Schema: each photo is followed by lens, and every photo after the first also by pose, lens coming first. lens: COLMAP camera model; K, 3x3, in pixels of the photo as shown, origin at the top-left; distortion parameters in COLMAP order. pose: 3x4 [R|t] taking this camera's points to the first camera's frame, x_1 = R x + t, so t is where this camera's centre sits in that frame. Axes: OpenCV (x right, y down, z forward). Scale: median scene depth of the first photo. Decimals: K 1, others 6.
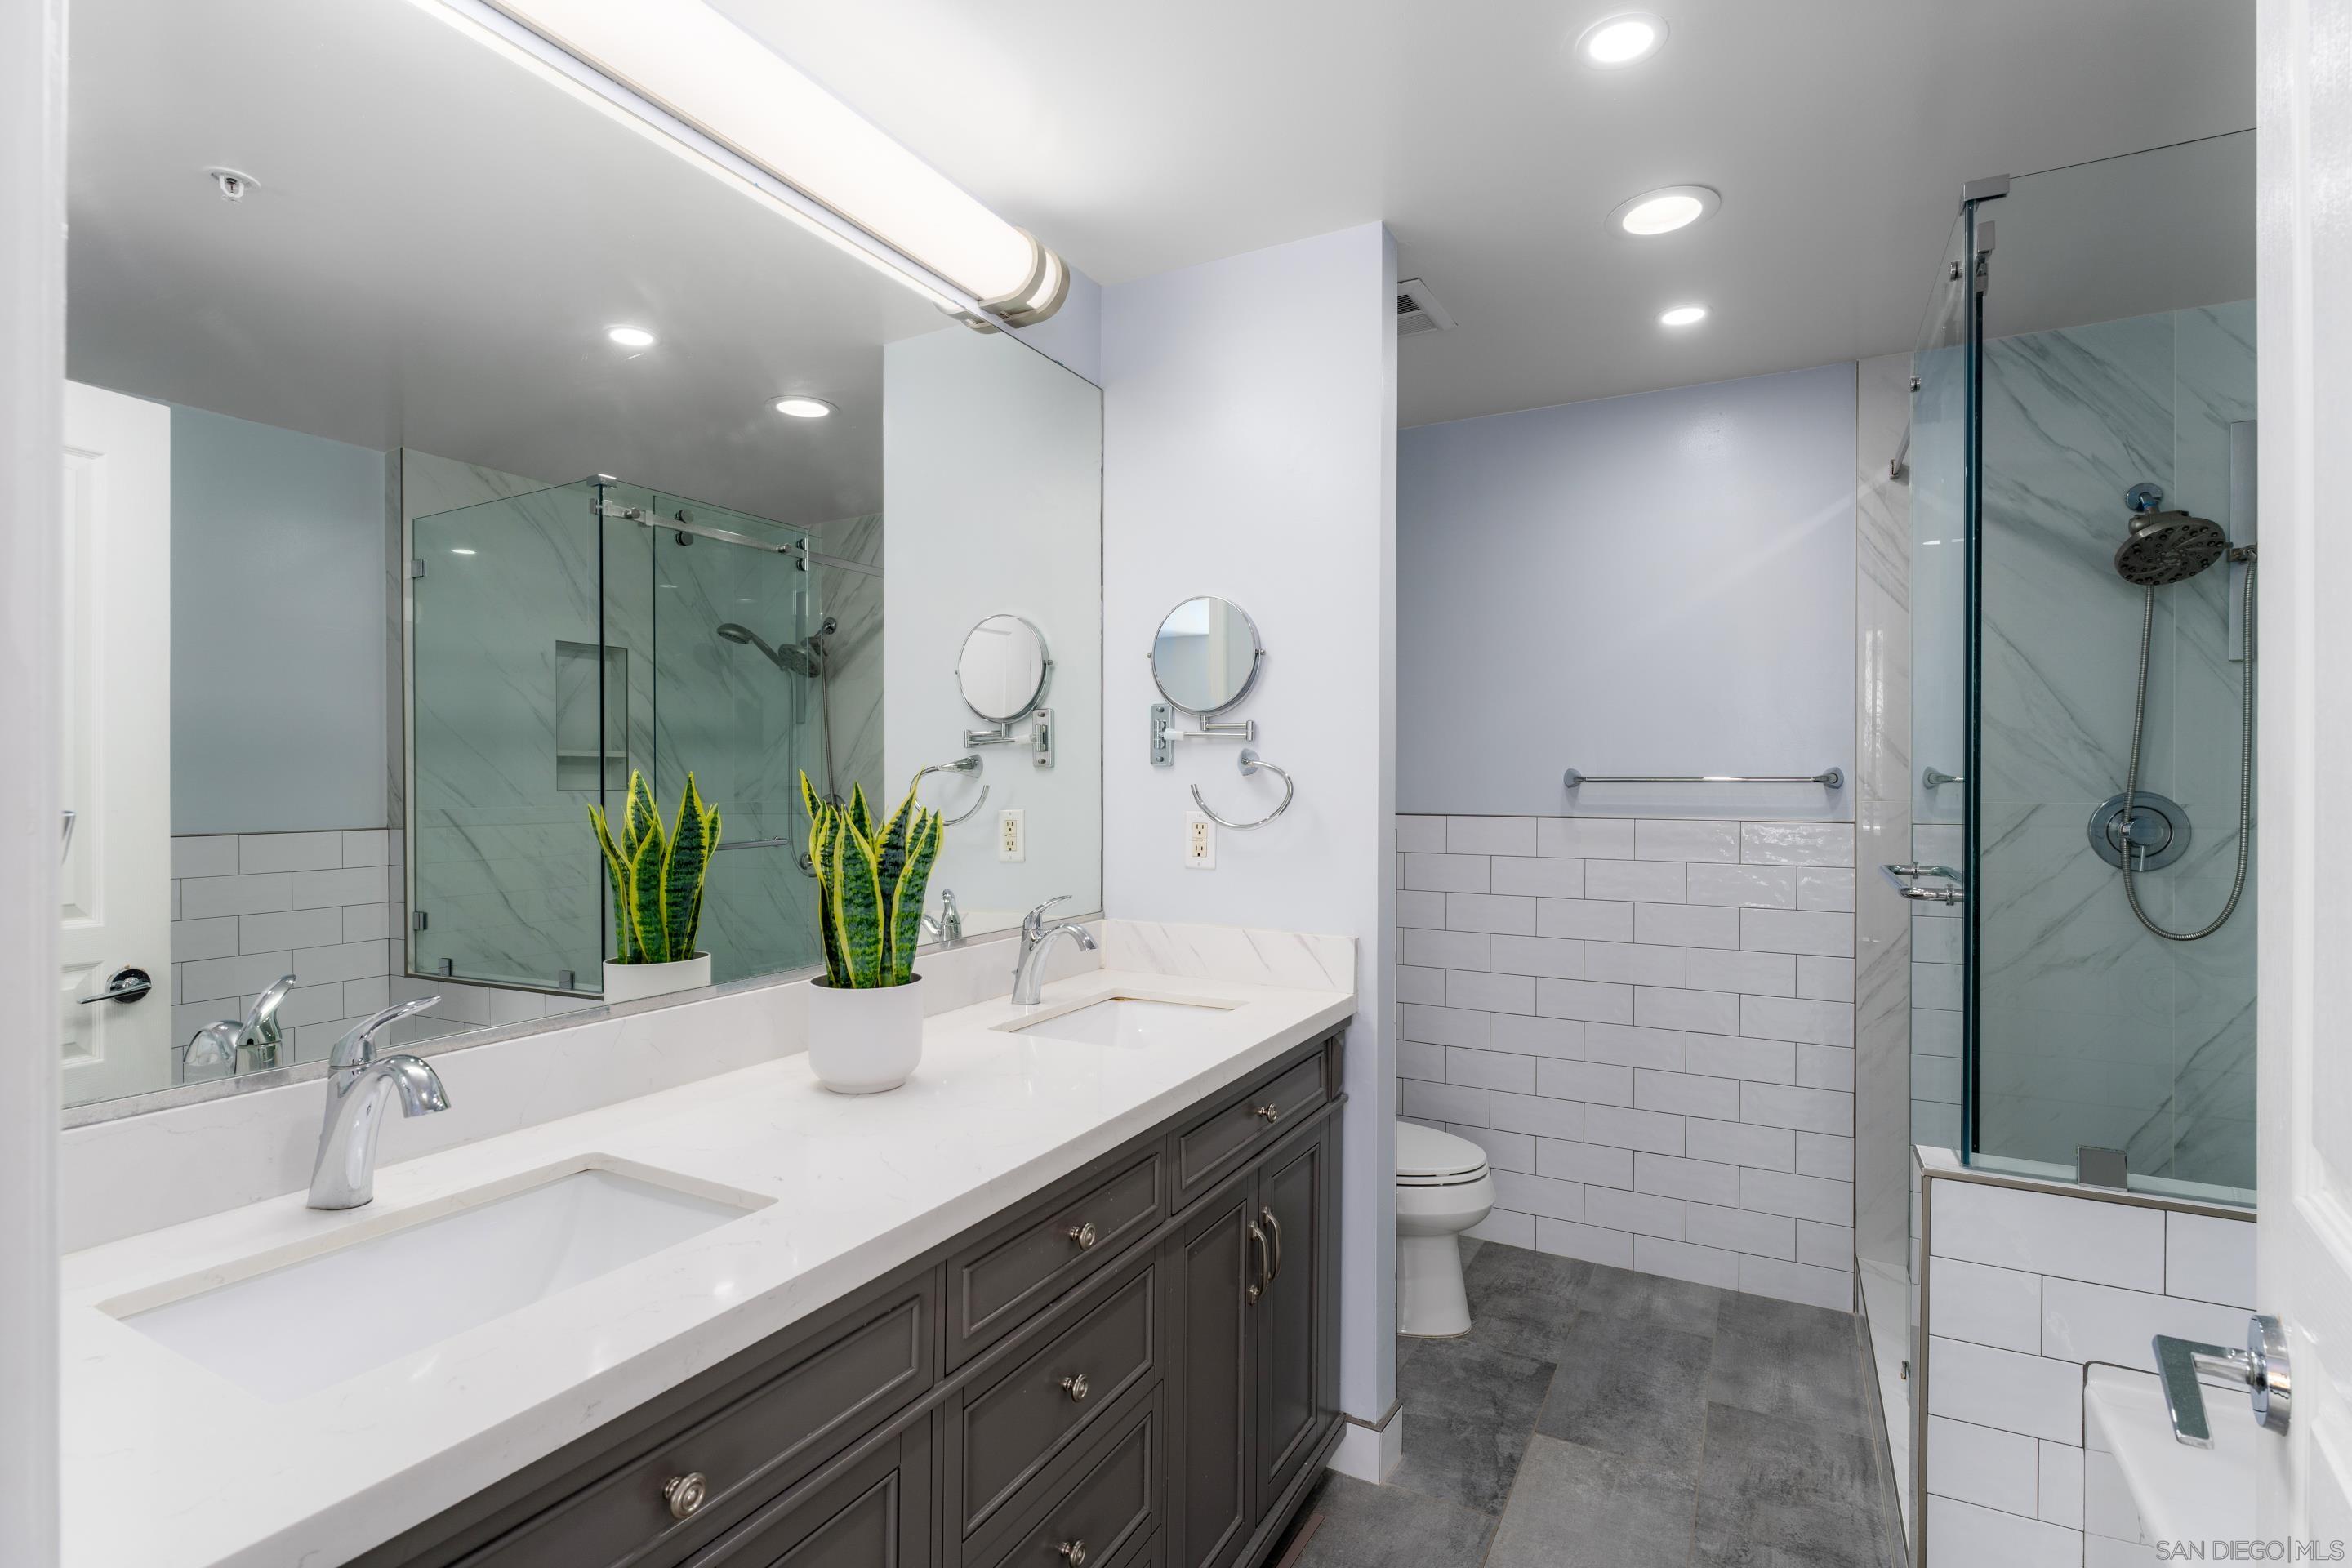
lens RADIAL K [[1128.3, 0, 1171.3], [0, 1128.3, 783.6], [0, 0, 1]] dist [0.000912, -0.000084]
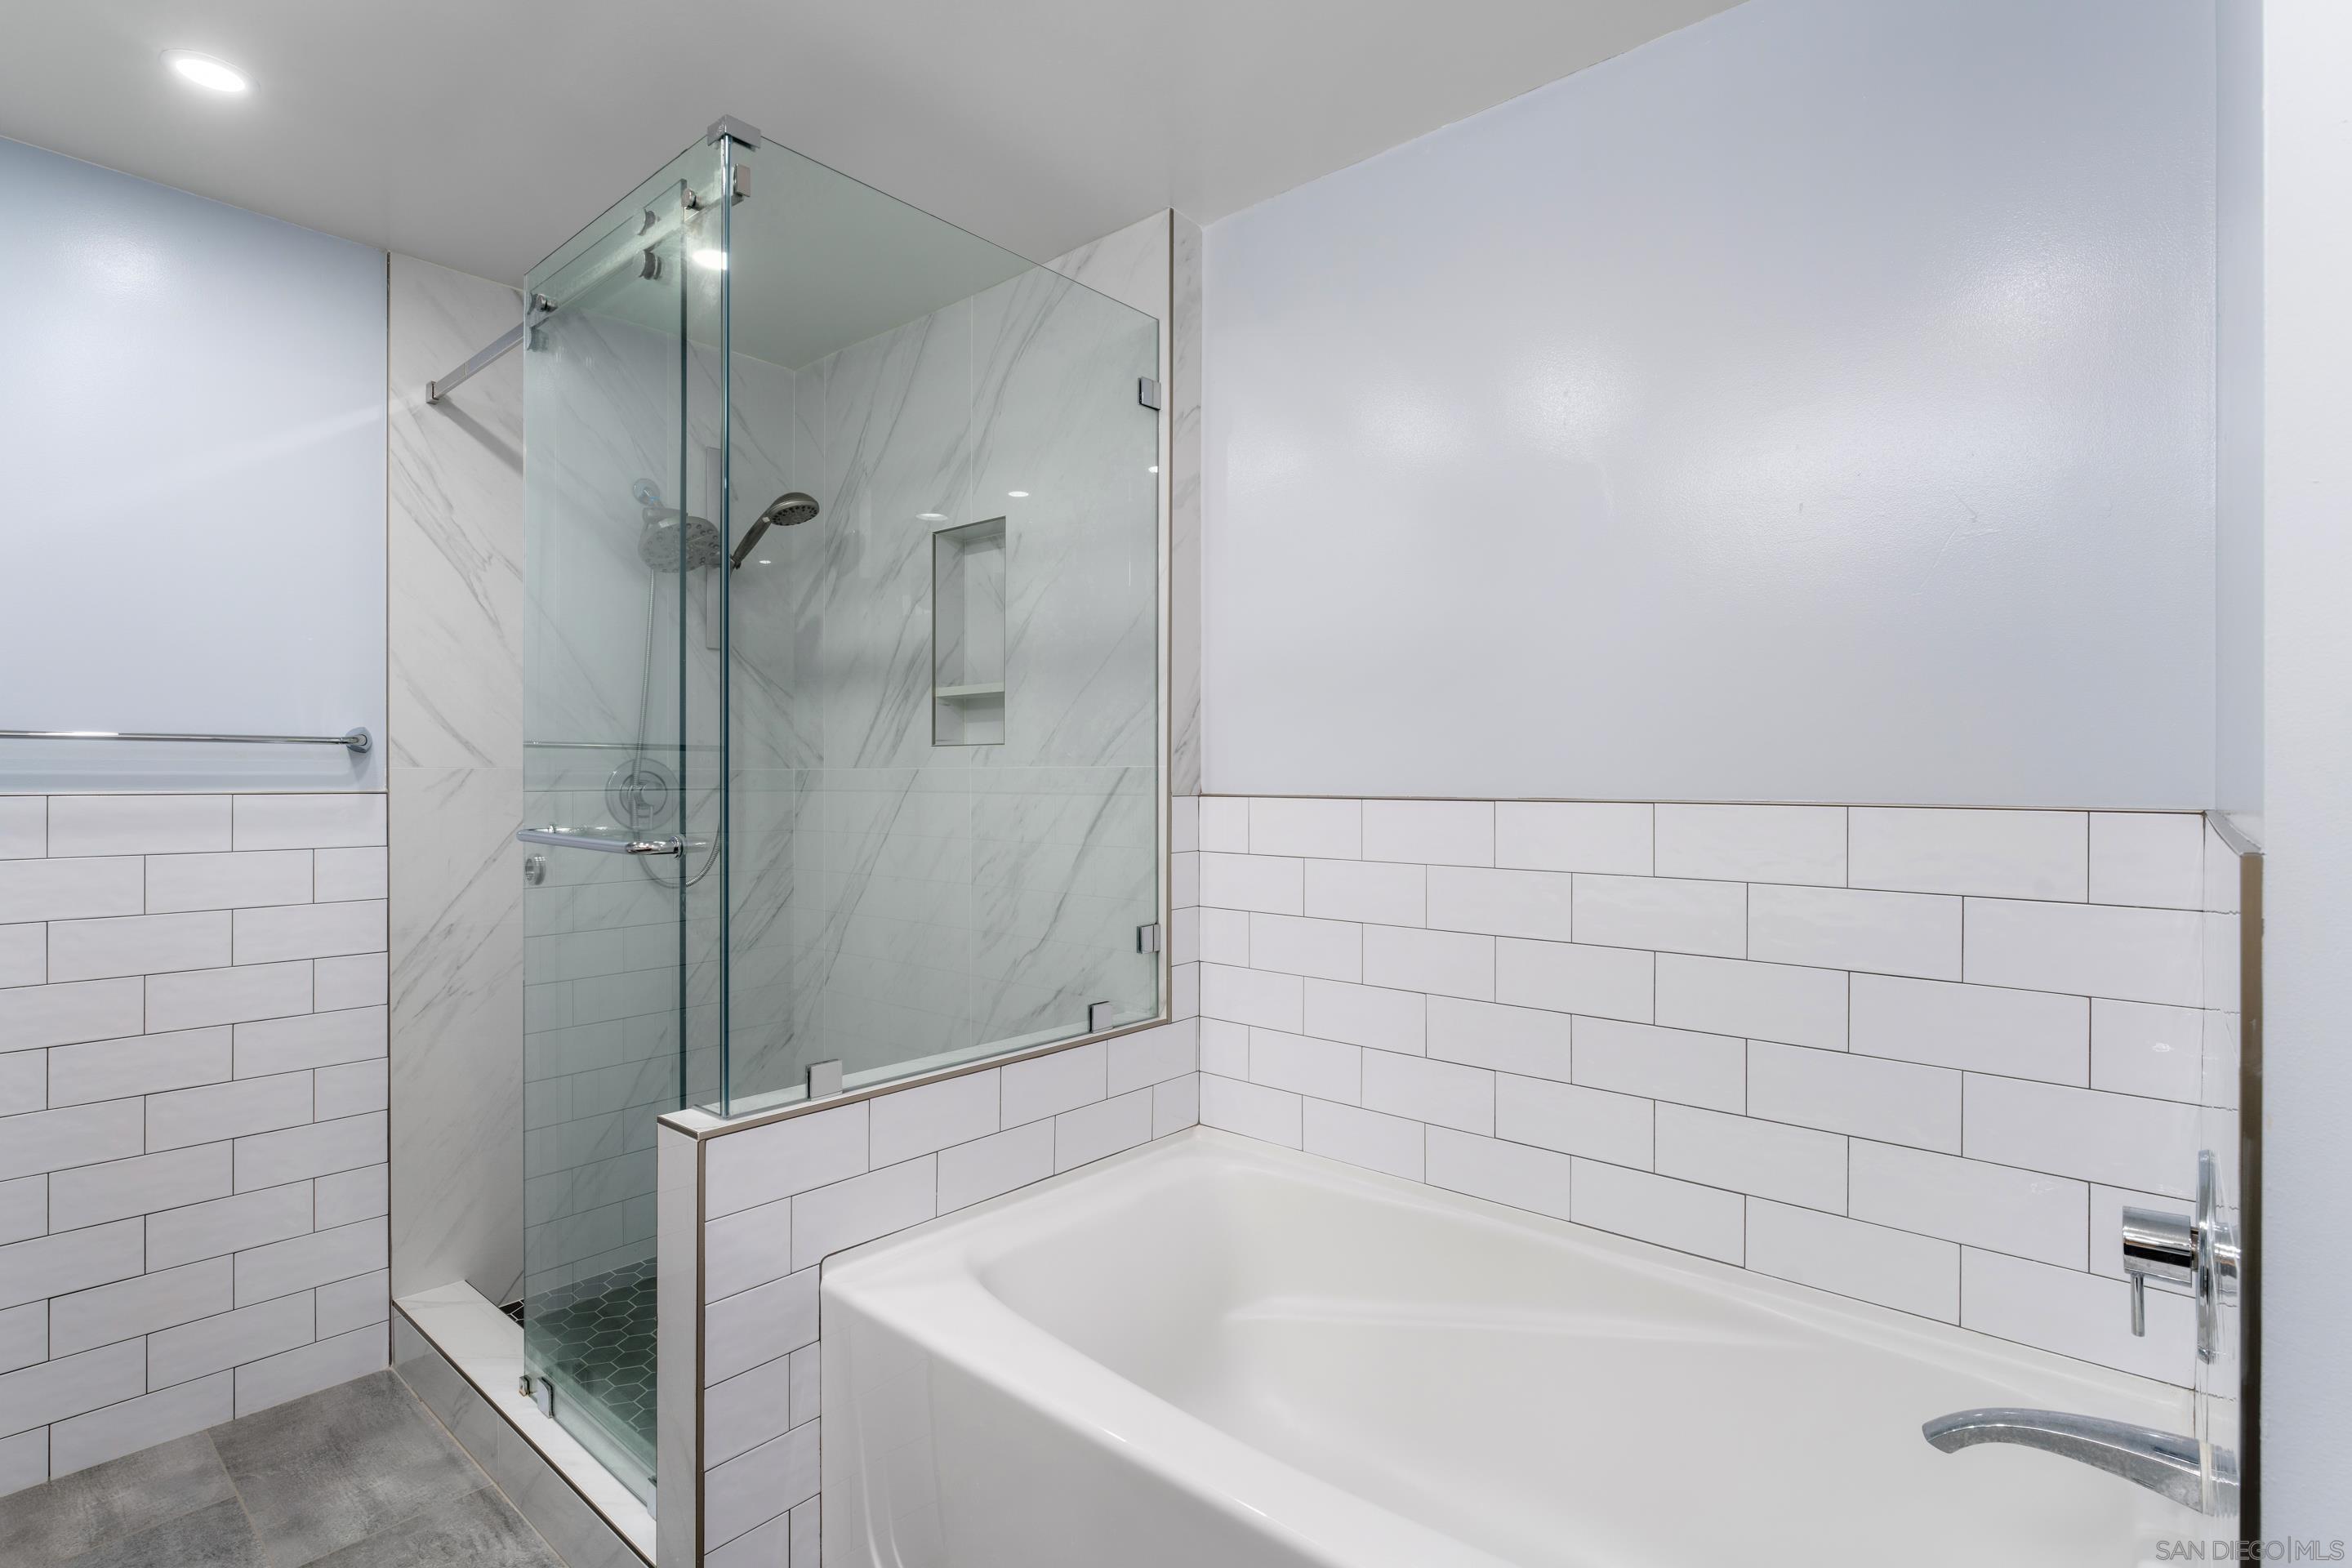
lens RADIAL K [[1128.3, 0, 1172.5], [0, 1128.3, 780.9], [0, 0, 1]] dist [0.000912, -0.000084]
pose [[0.216526, -0.005067, 0.976264, -0.102178], [0.004503, 0.999981, 0.004192, 0.025572], [-0.976266, 0.003489, 0.216545, 0.242275]]
